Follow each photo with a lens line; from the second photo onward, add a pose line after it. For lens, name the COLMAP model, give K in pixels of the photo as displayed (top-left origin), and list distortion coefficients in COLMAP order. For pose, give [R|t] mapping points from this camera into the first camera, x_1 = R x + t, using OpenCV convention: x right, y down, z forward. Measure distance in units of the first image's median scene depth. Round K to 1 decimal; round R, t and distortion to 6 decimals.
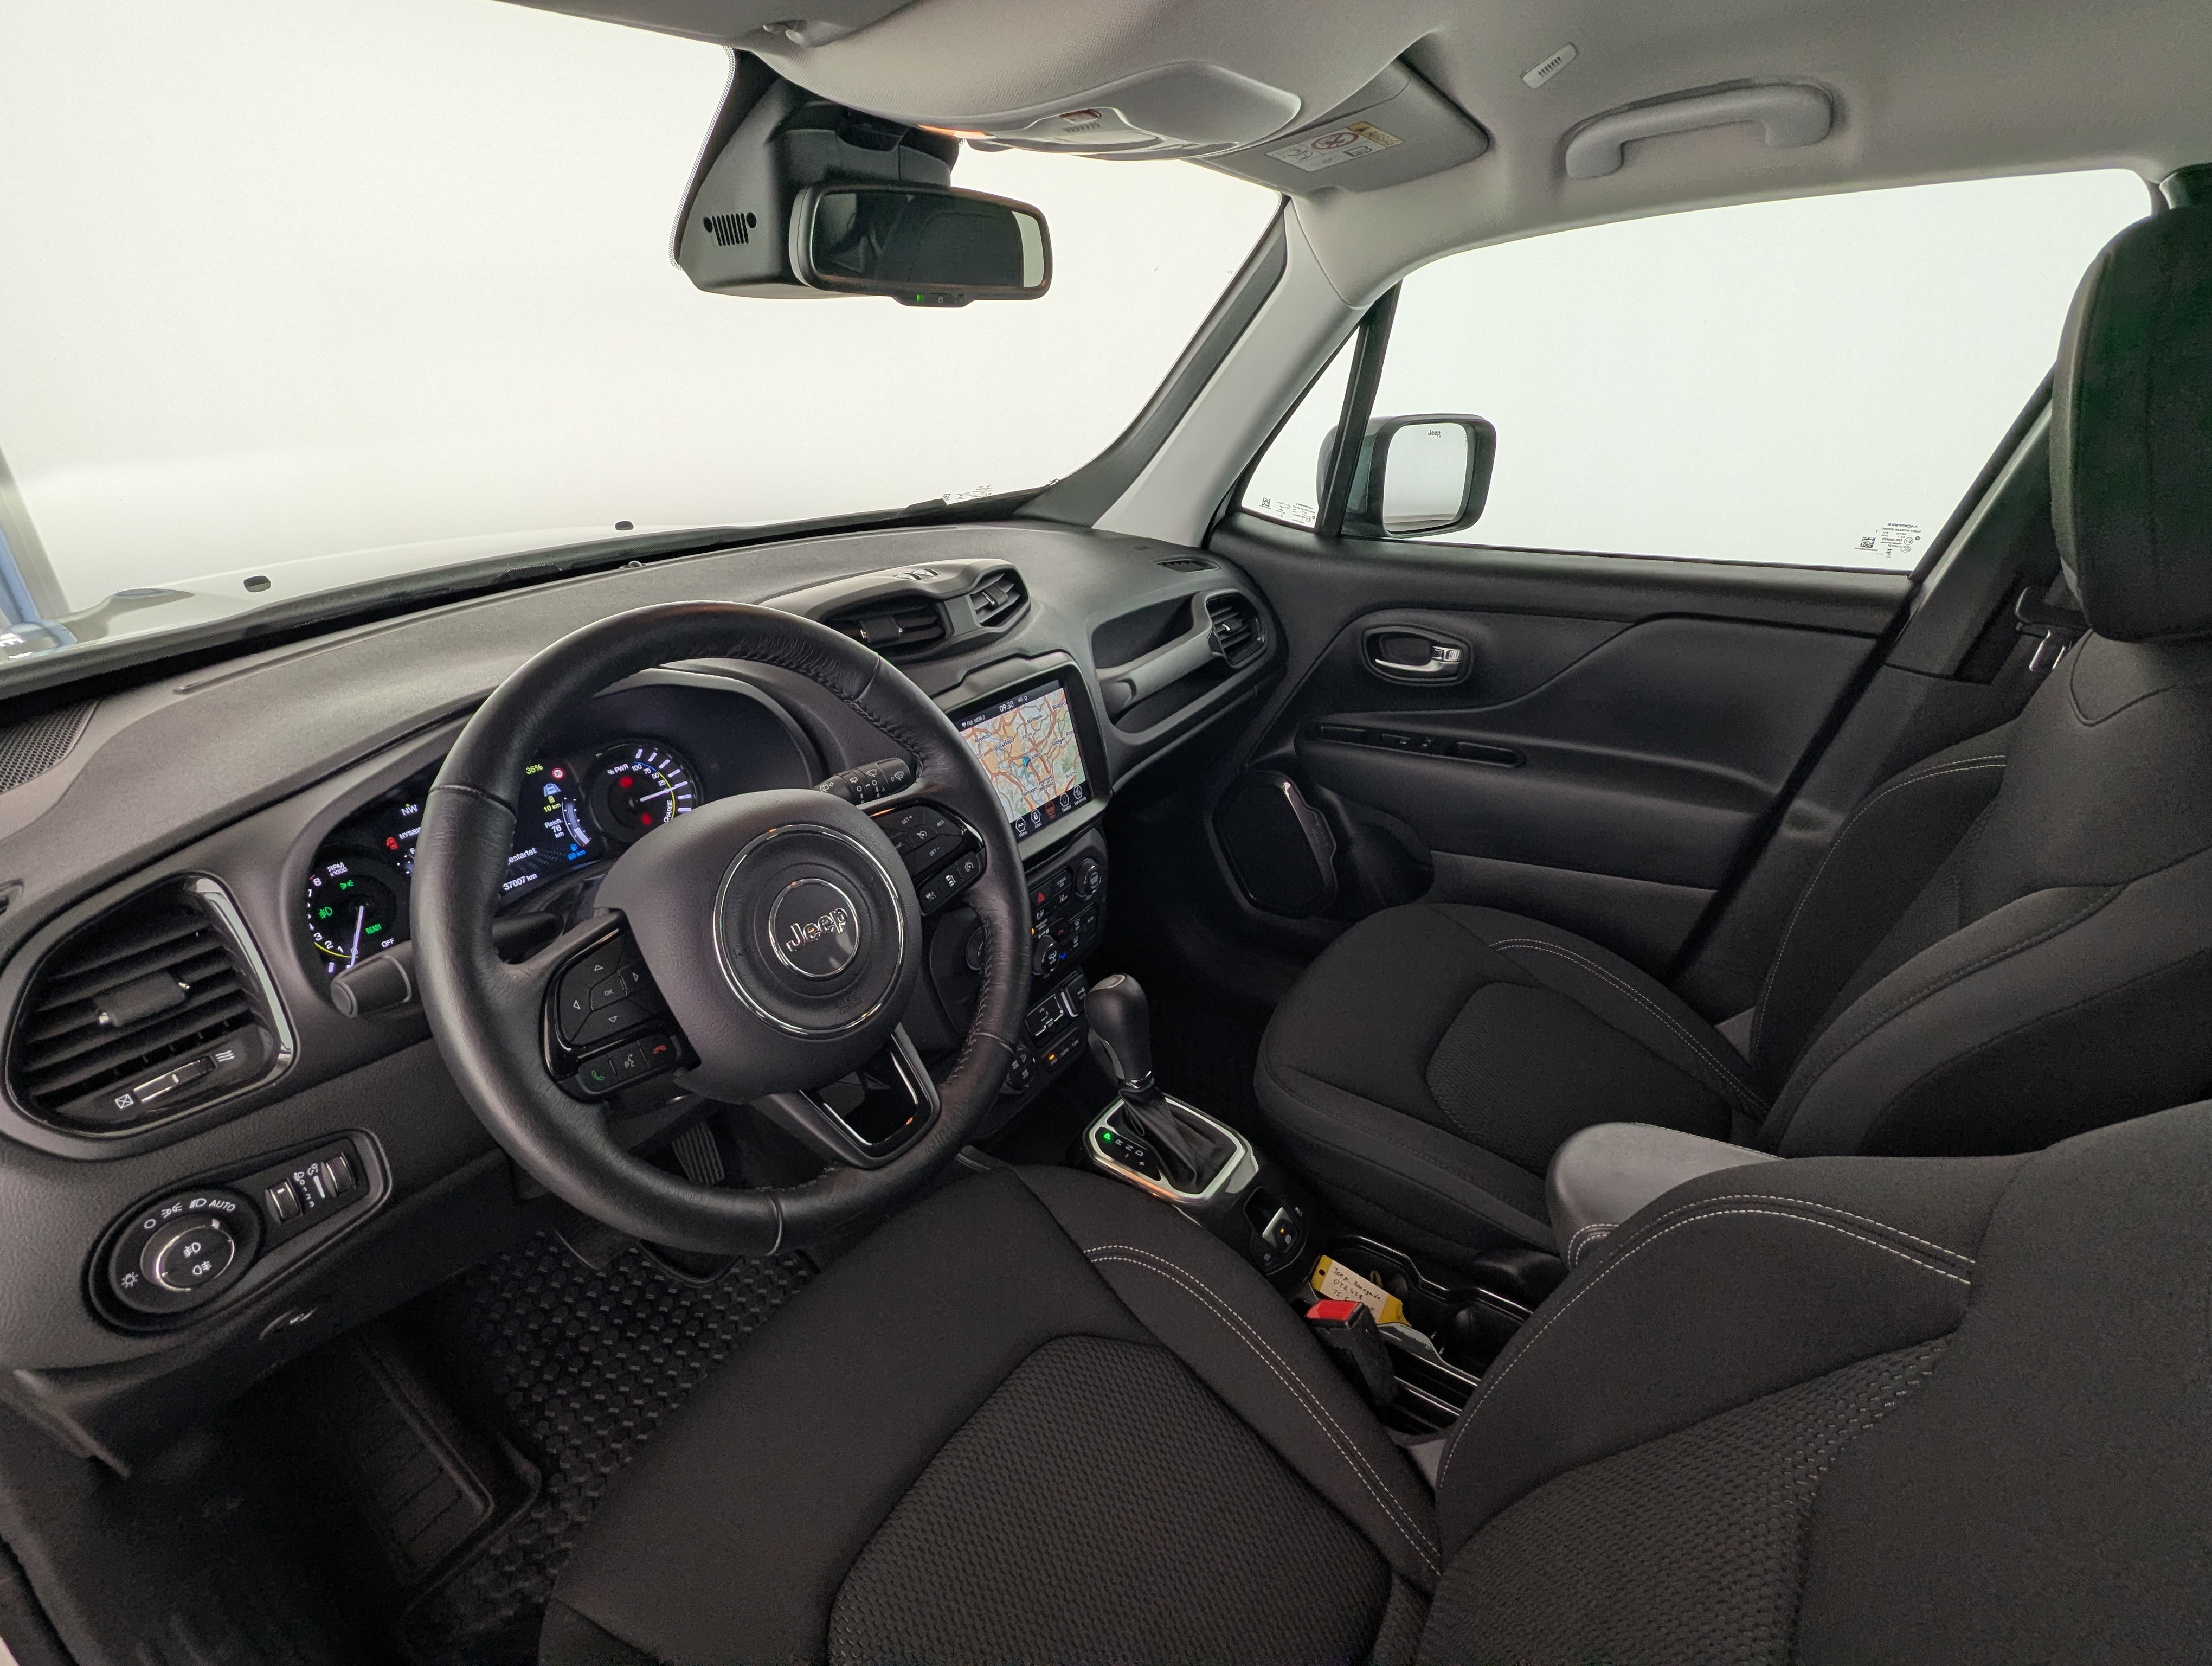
lens RADIAL K [[1048.3, 0, 1103.3], [0, 1048.3, 836.4], [0, 0, 1]] dist [-0.004595, 0.002119]
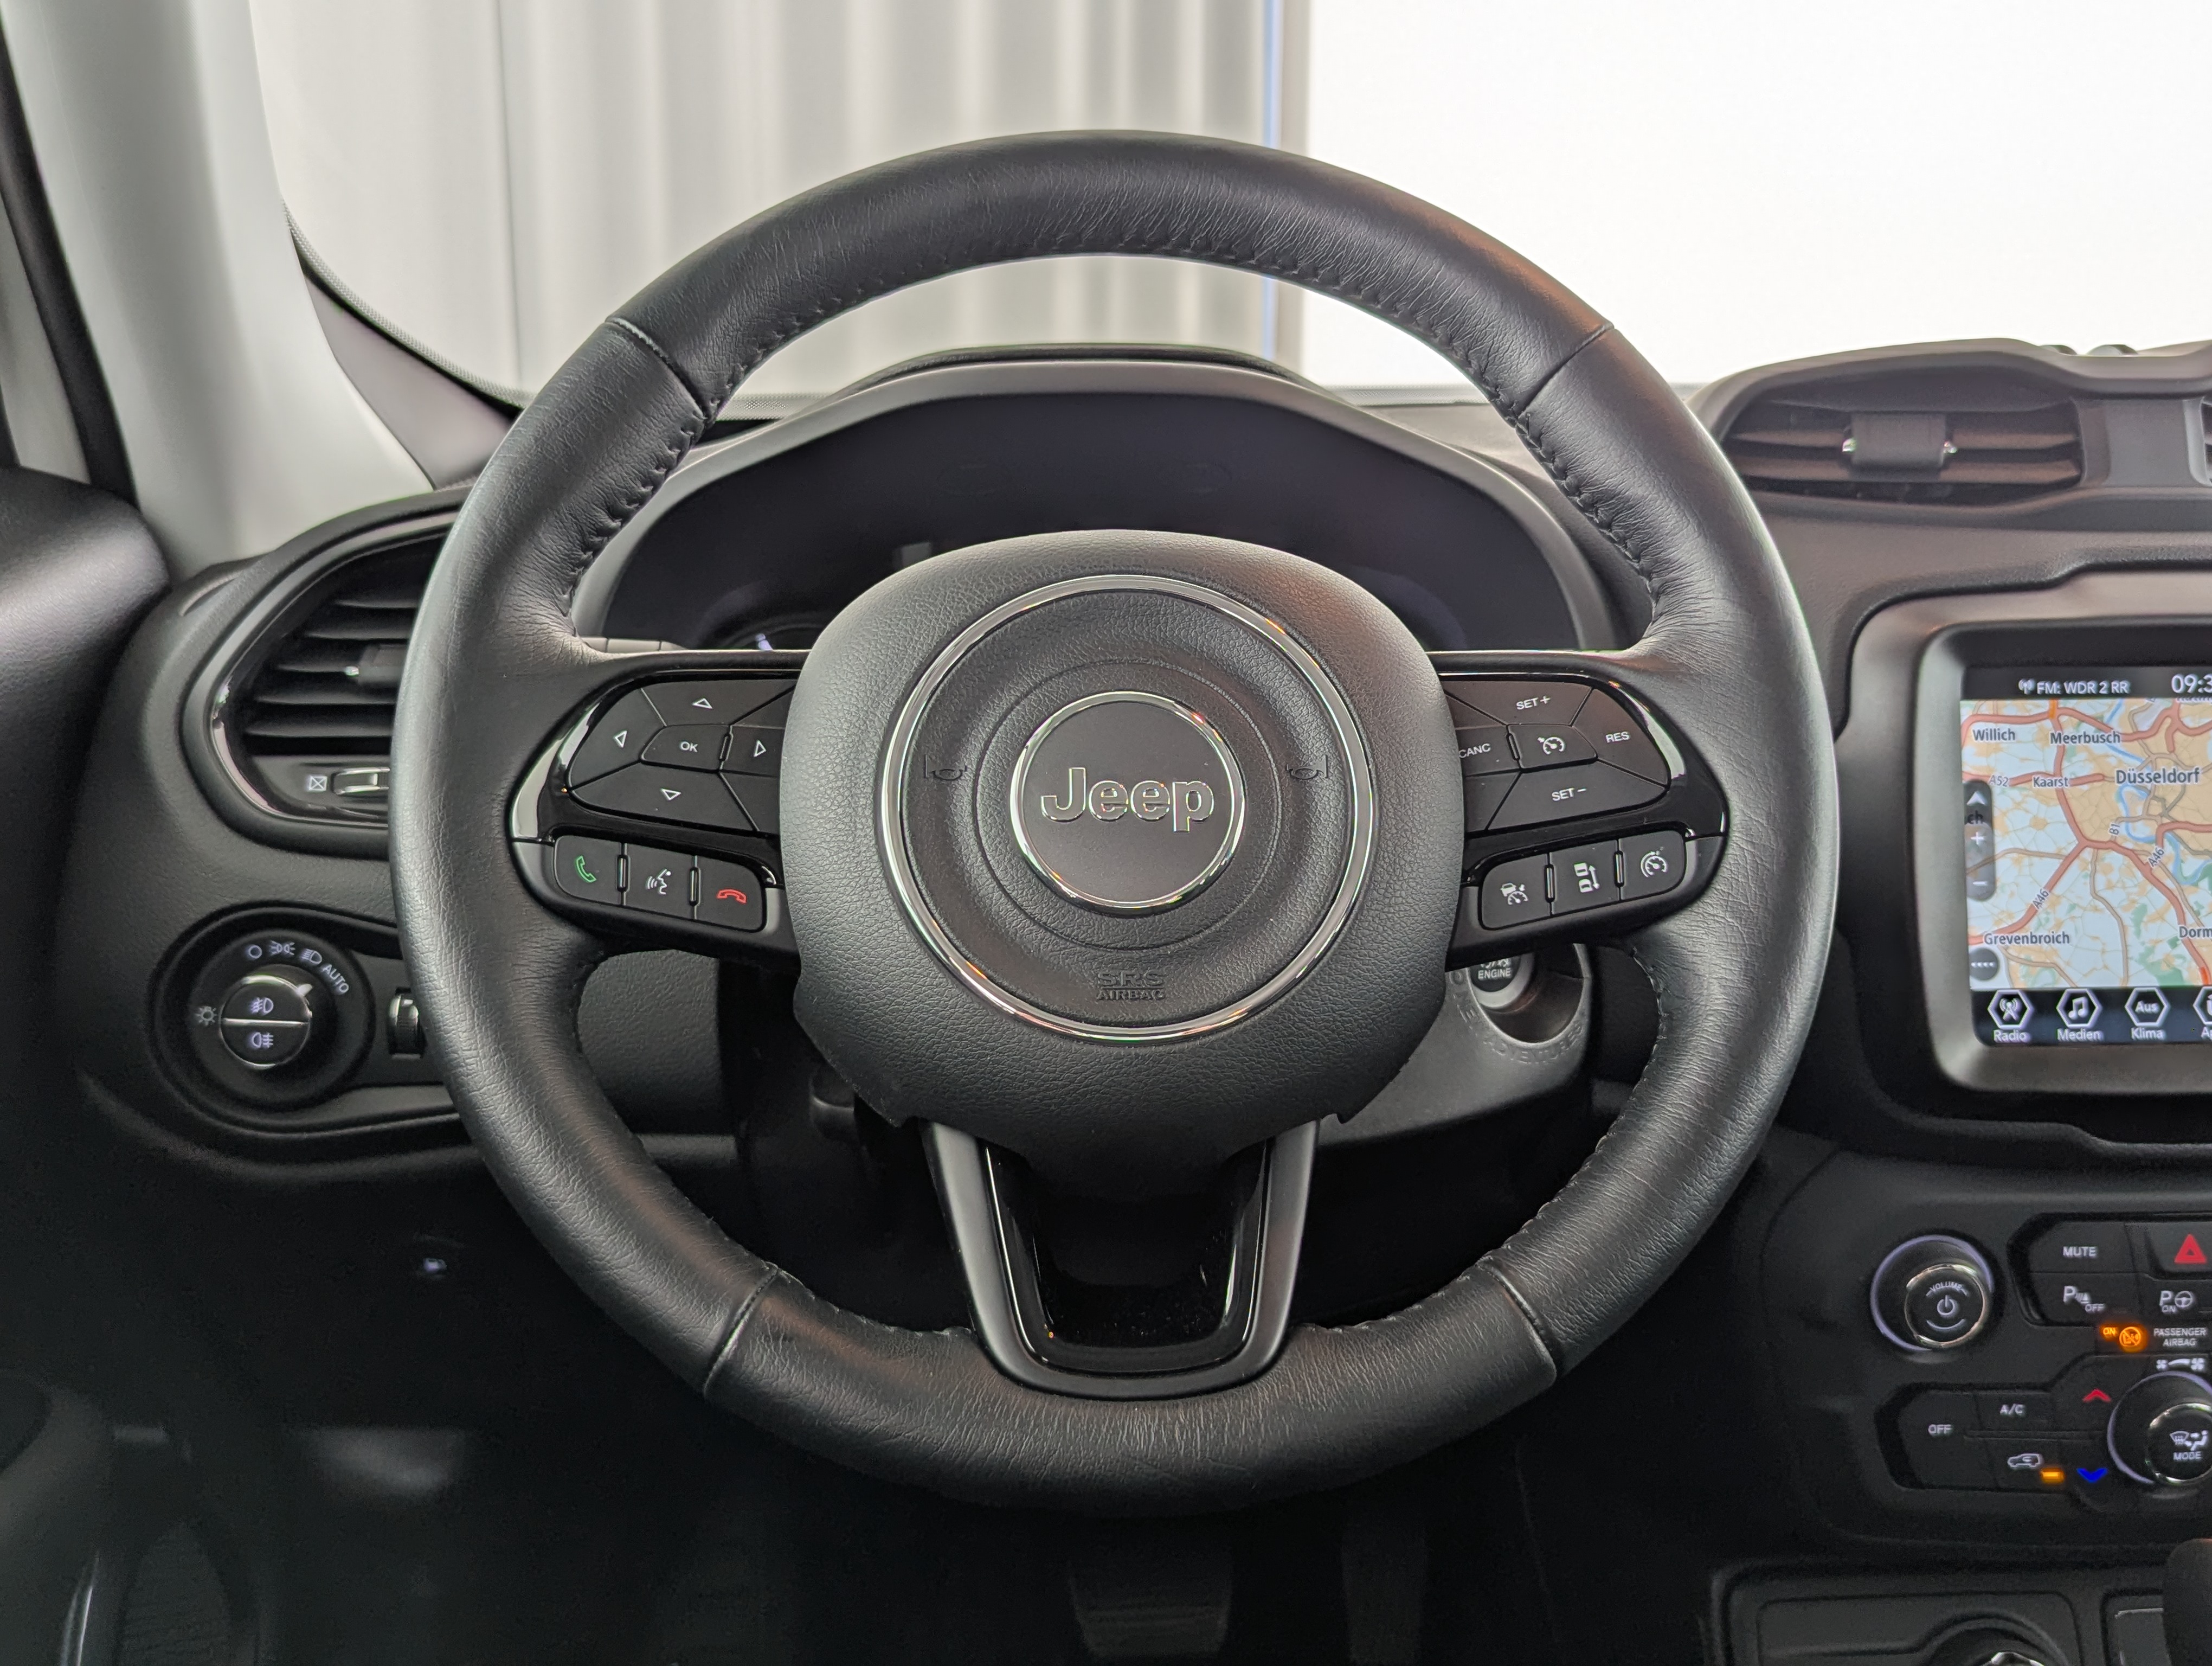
lens RADIAL K [[2052.0, 0, 1129.0], [0, 2052.0, 814.4], [0, 0, 1]] dist [0.028853, 0.000000]
pose [[0.607215, 0.178120, -0.774314, 0.219040], [-0.345971, 0.936581, -0.055863, 0.078284], [0.715258, 0.301811, 0.630330, 0.254775]]
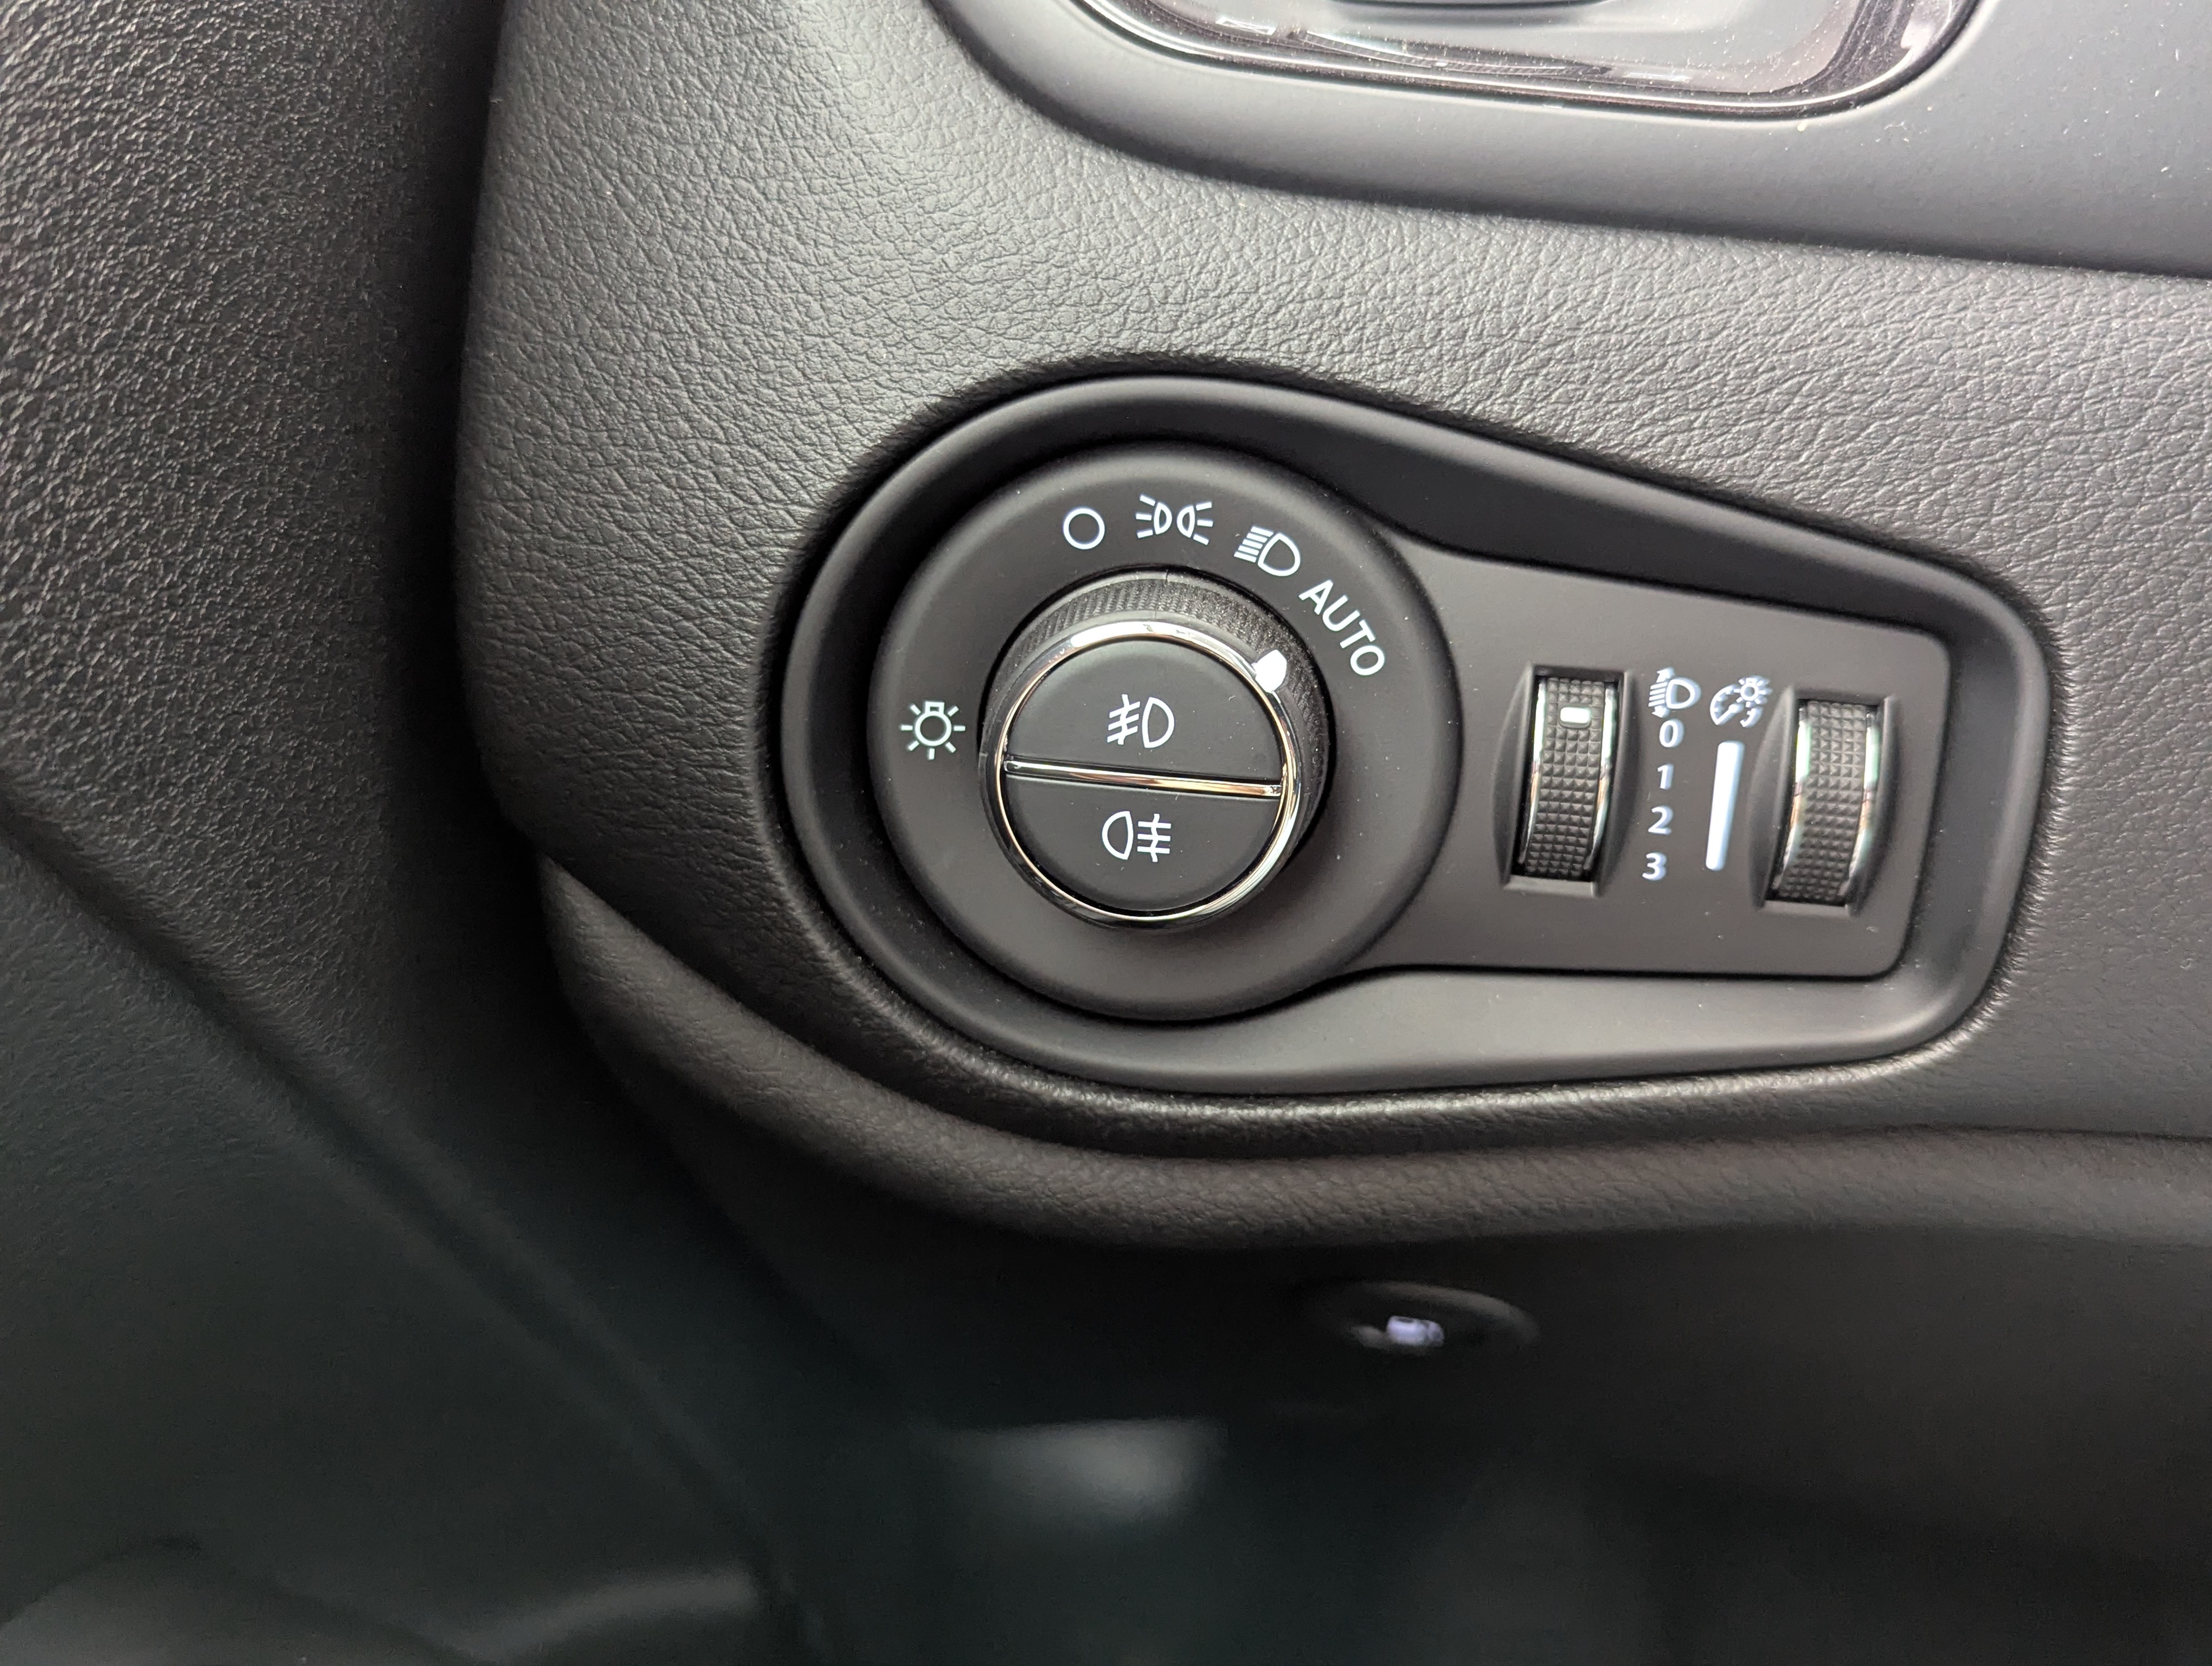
lens RADIAL K [[2052.0, 0, 1104.4], [0, 2052.0, 814.0], [0, 0, 1]] dist [0.028853, 0.000000]
pose [[0.490772, 0.418733, -0.764072, -0.277897], [-0.372428, 0.893612, 0.250510, 0.151925], [0.787681, 0.161618, 0.594507, 0.370177]]
